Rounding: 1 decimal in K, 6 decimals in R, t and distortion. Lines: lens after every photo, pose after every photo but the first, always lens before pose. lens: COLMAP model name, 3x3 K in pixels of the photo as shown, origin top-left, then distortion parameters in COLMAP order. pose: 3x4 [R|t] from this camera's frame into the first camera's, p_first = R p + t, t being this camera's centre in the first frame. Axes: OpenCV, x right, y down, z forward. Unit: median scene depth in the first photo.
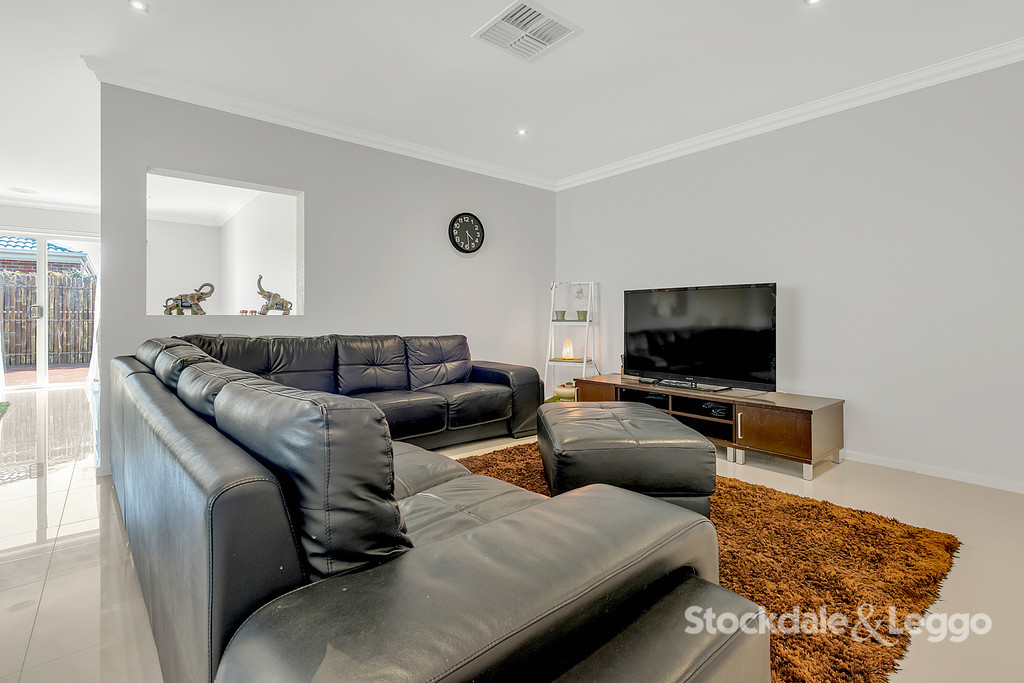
lens RADIAL K [[472.4, 0, 512.2], [0, 472.4, 316.2], [0, 0, 1]] dist [0.000292, -0.000004]
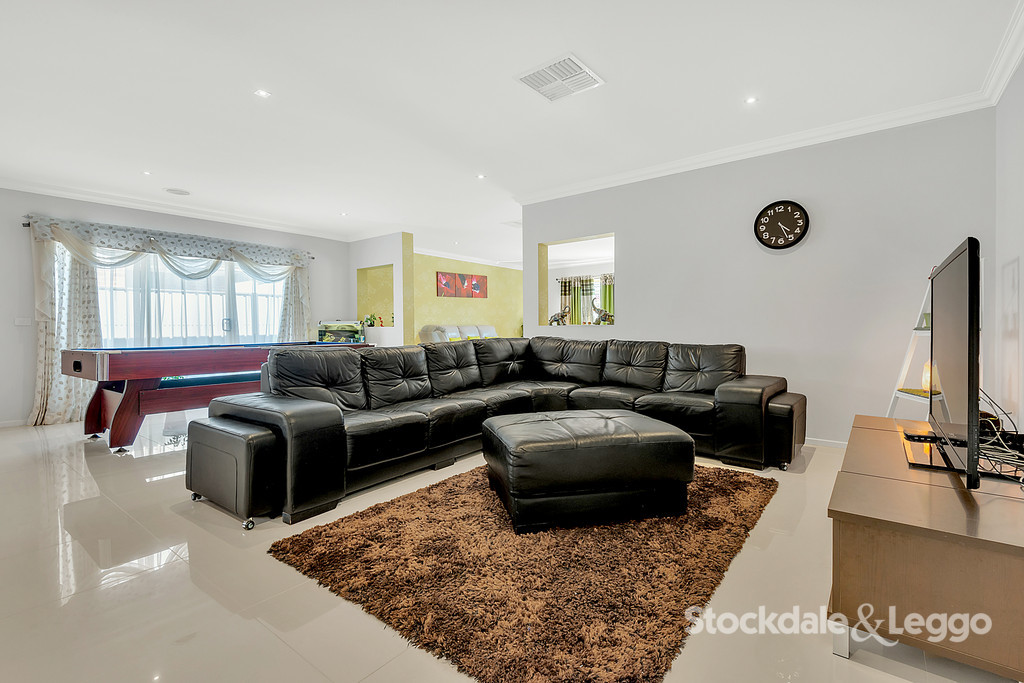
lens RADIAL K [[464.0, 0, 513.1], [0, 464.0, 326.8], [0, 0, 1]] dist [0.001350, 0.000025]
pose [[0.208093, -0.008888, -0.978069, 0.626760], [0.006715, 0.999948, -0.007658, 0.009475], [0.978086, -0.004974, 0.208142, 0.362438]]
